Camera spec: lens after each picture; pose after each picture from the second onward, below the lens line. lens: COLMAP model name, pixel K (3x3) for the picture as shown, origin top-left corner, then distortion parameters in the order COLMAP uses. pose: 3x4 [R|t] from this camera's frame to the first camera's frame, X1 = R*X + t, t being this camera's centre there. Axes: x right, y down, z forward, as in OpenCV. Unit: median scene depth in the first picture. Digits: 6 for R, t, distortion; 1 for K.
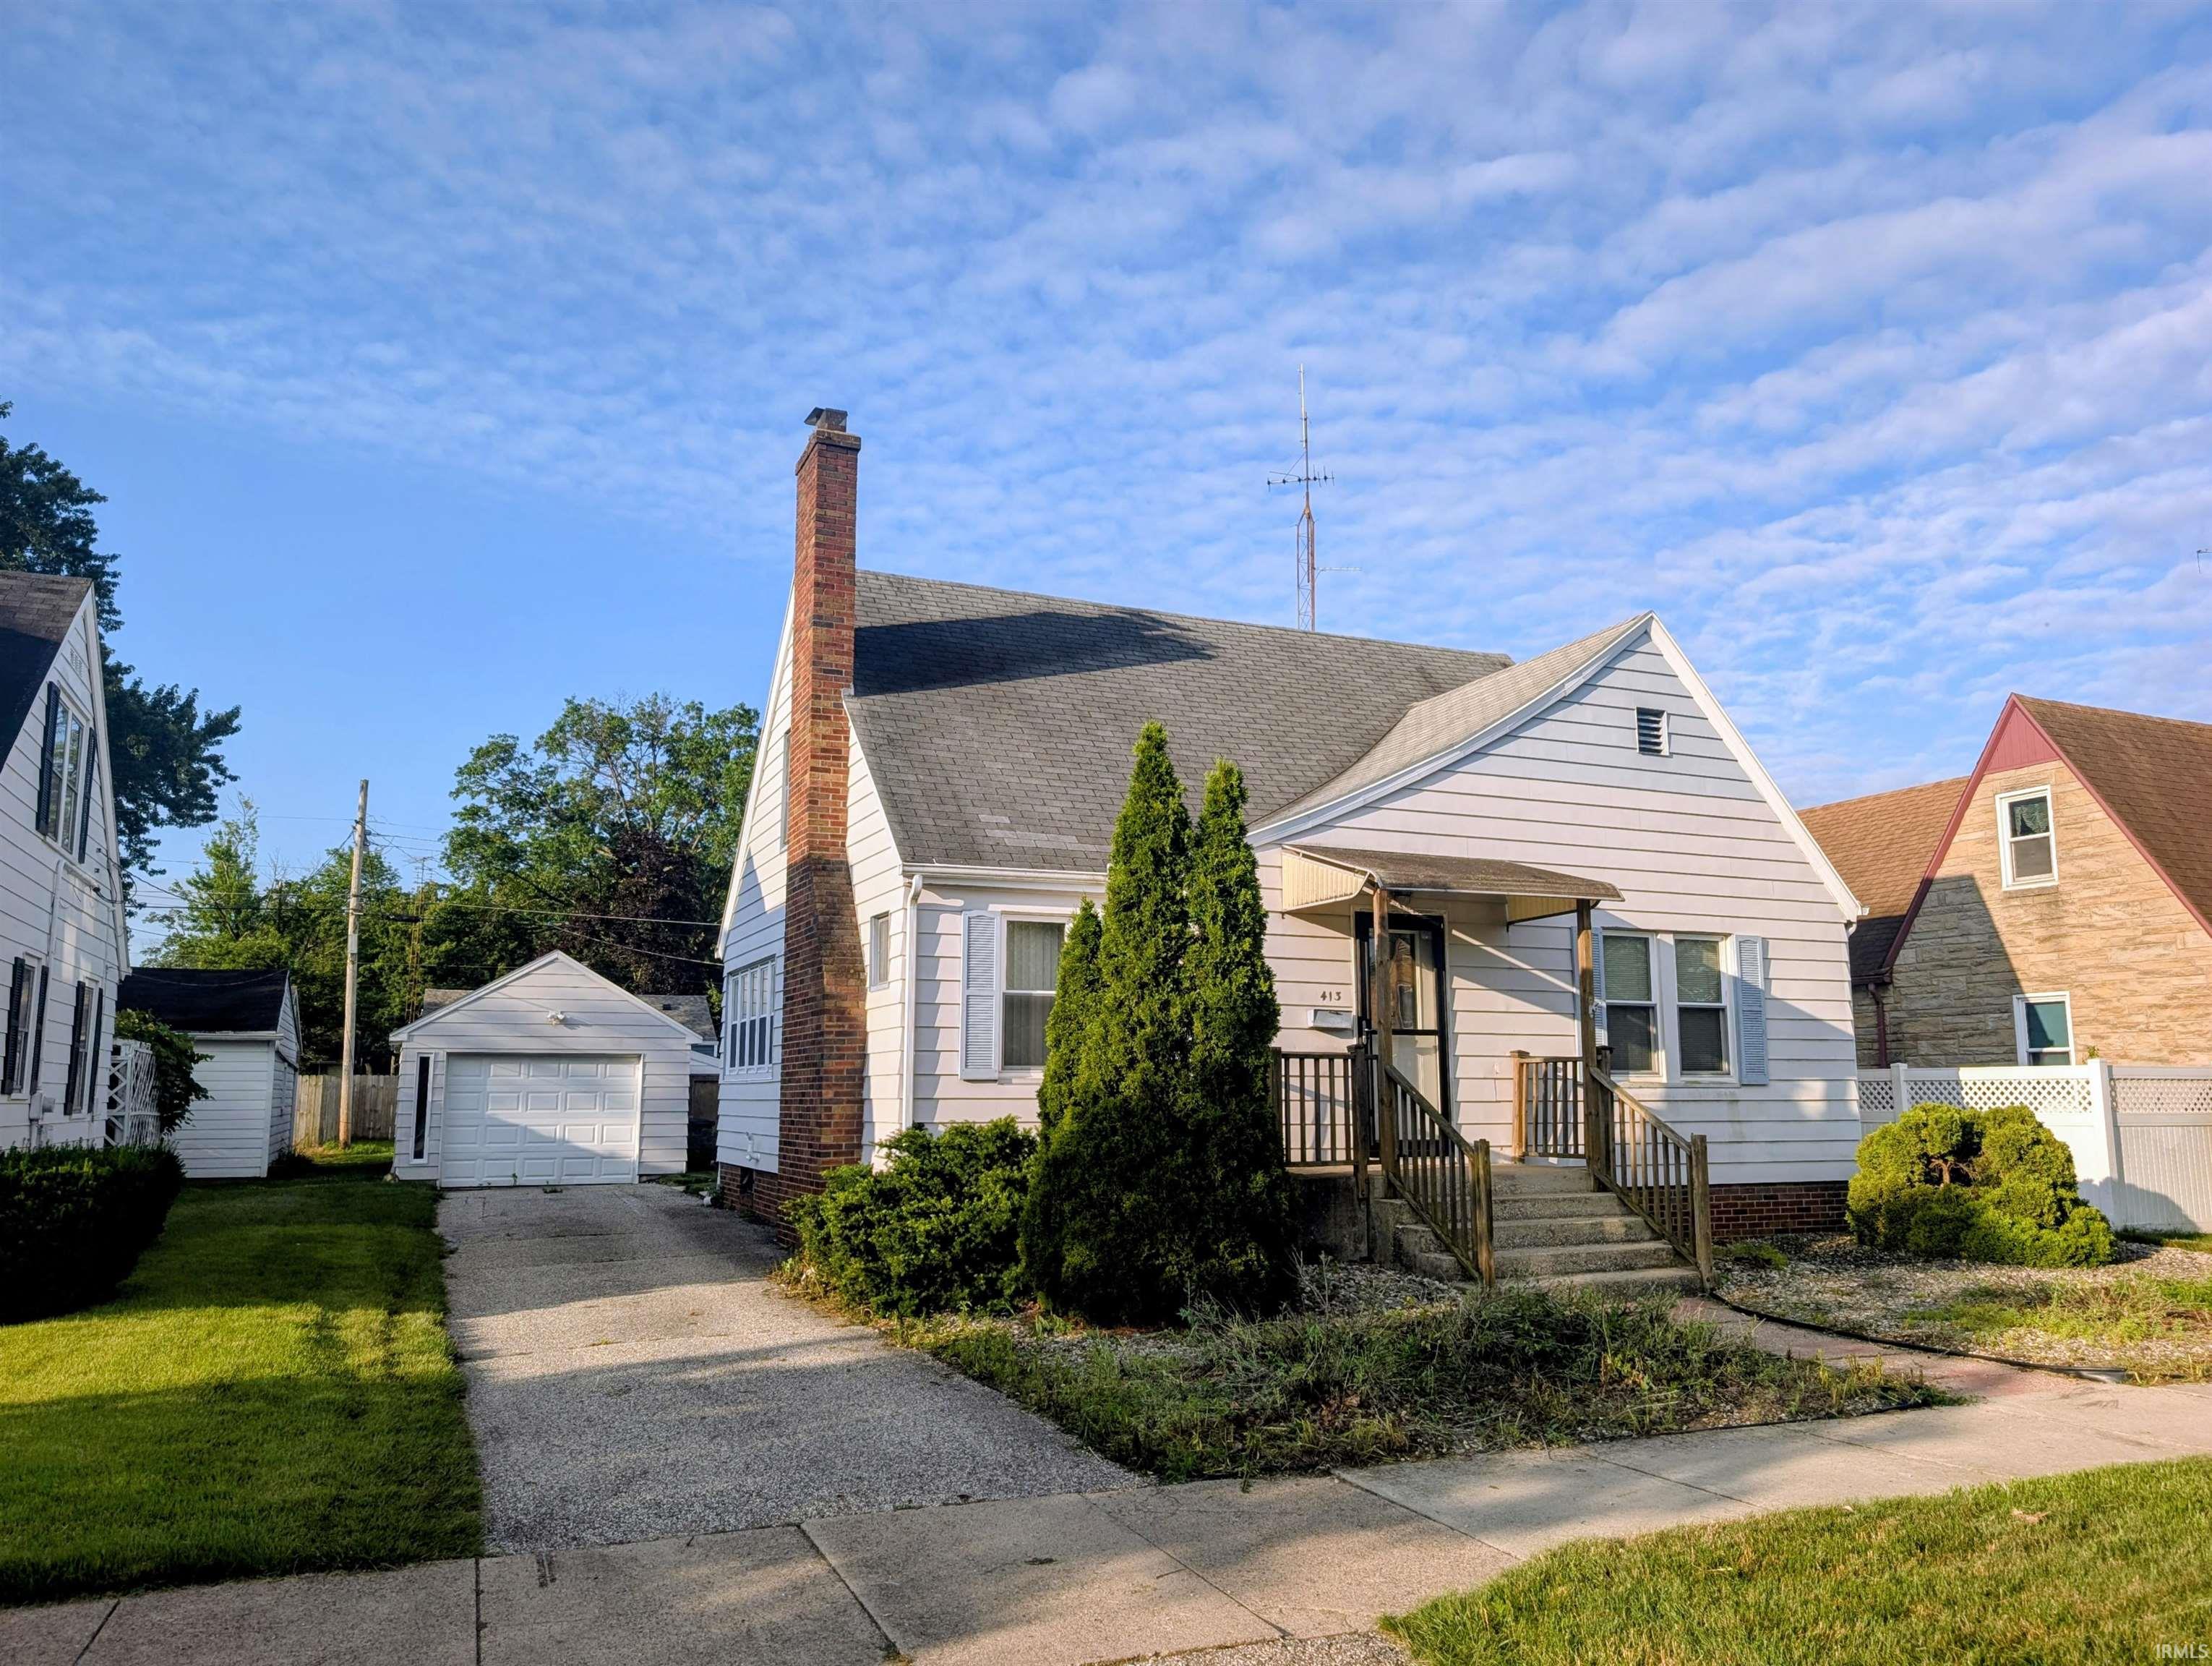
lens RADIAL K [[1599.9, 0, 1122.1], [0, 1599.9, 838.6], [0, 0, 1]] dist [0.015941, -0.001140]
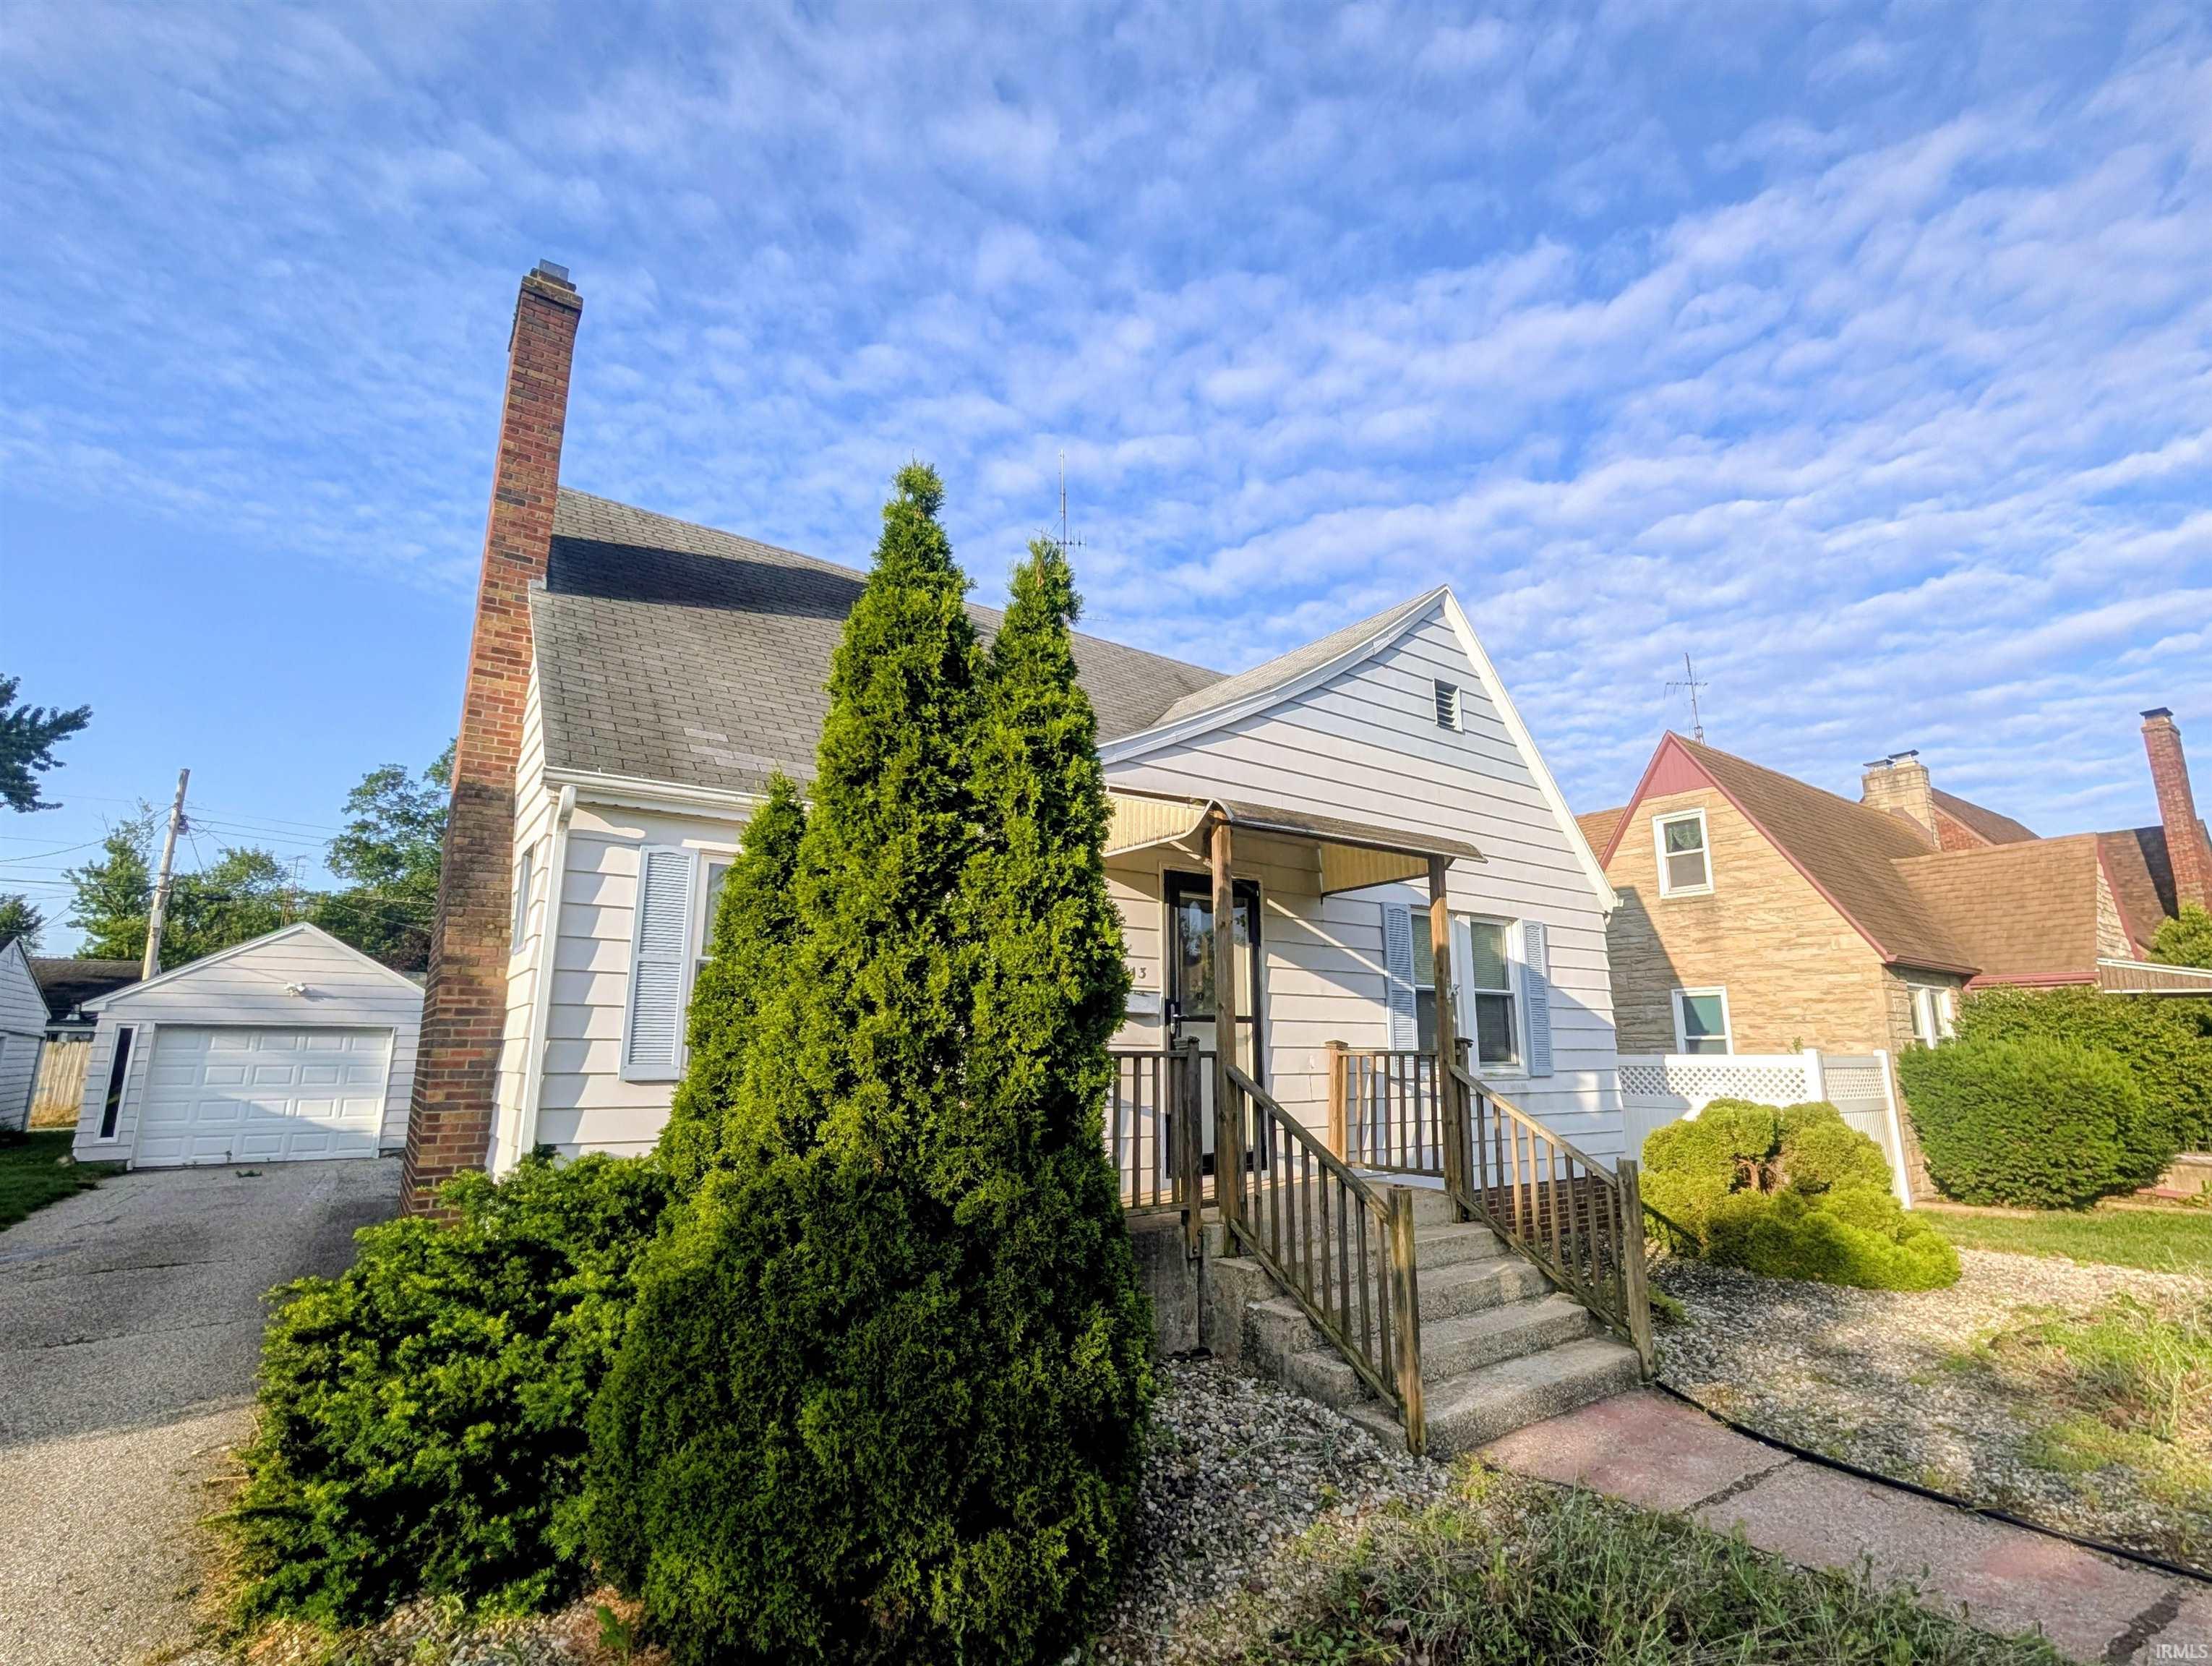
lens RADIAL K [[1044.6, 0, 1116.2], [0, 1044.6, 855.9], [0, 0, 1]] dist [0.002755, 0.000975]
pose [[0.977926, 0.043126, 0.204451, 0.013758], [-0.037613, 0.998818, -0.030775, 0.054818], [-0.205536, 0.022406, 0.978393, 0.474853]]
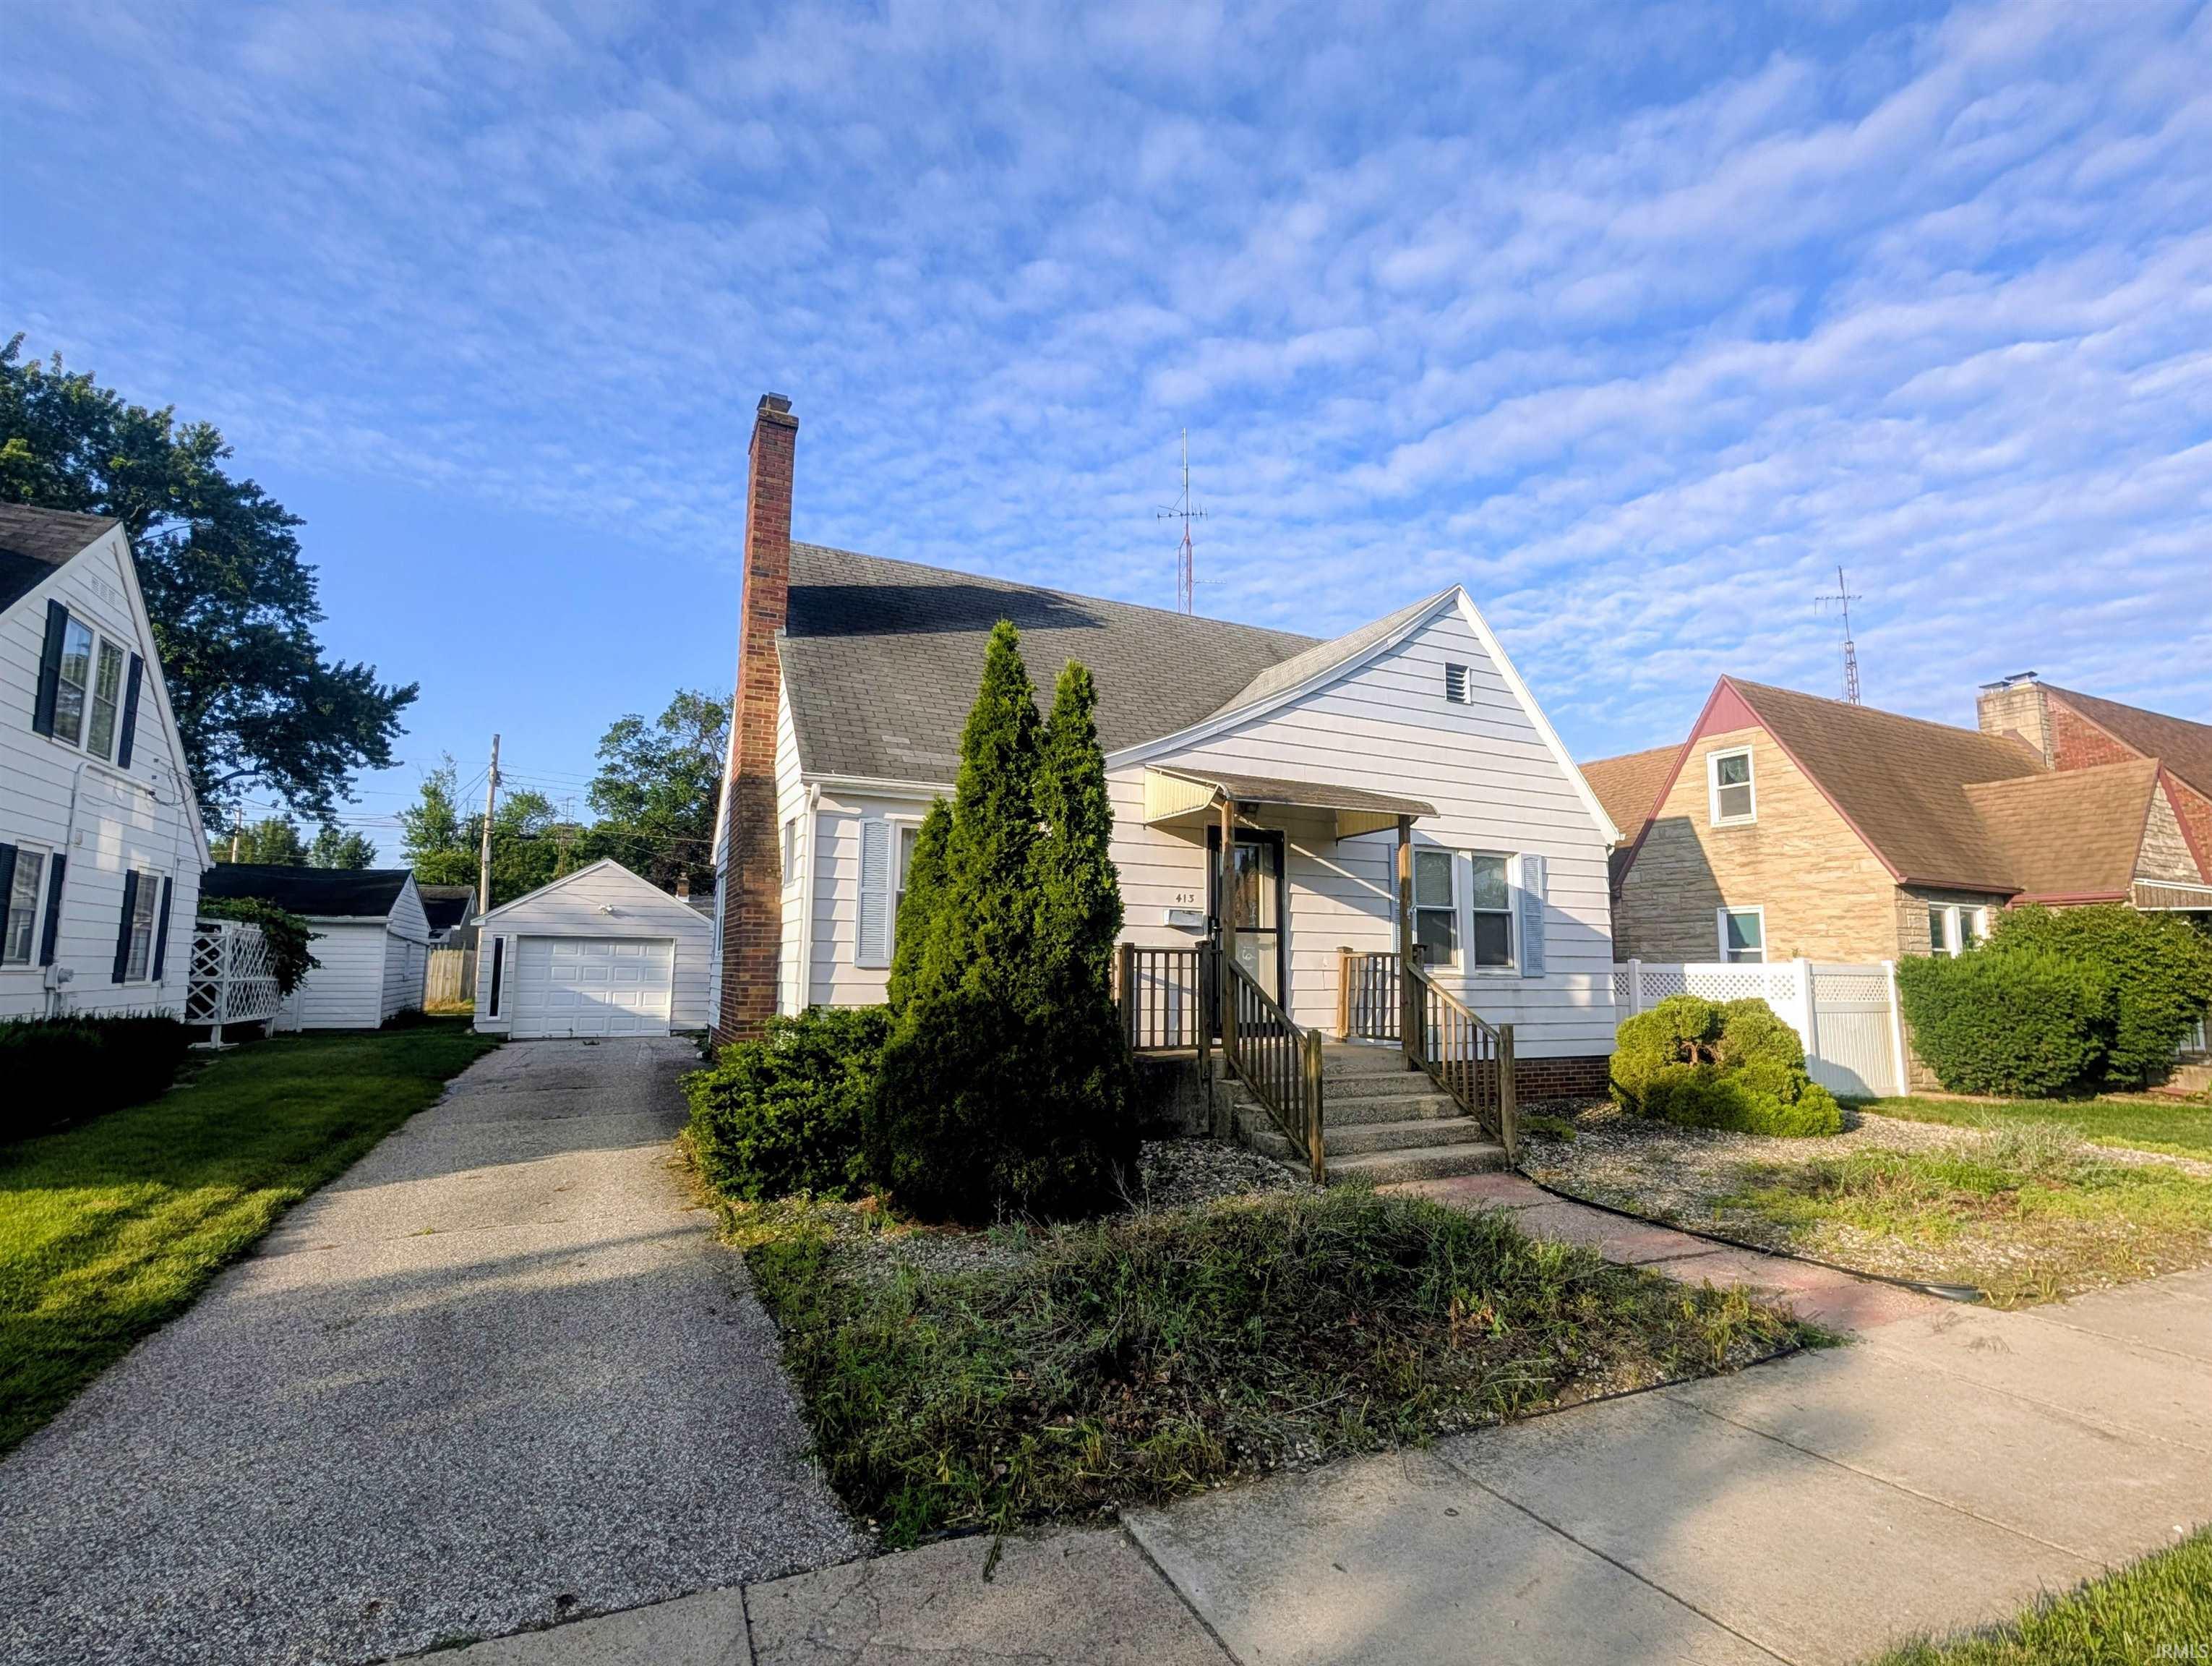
lens RADIAL K [[1044.6, 0, 1118.8], [0, 1044.6, 851.3], [0, 0, 1]] dist [0.002755, 0.000975]
pose [[0.998913, 0.017201, 0.043329, 0.048637], [-0.019230, 0.998716, 0.046857, 0.029862], [-0.042467, -0.047639, 0.997961, 0.248219]]
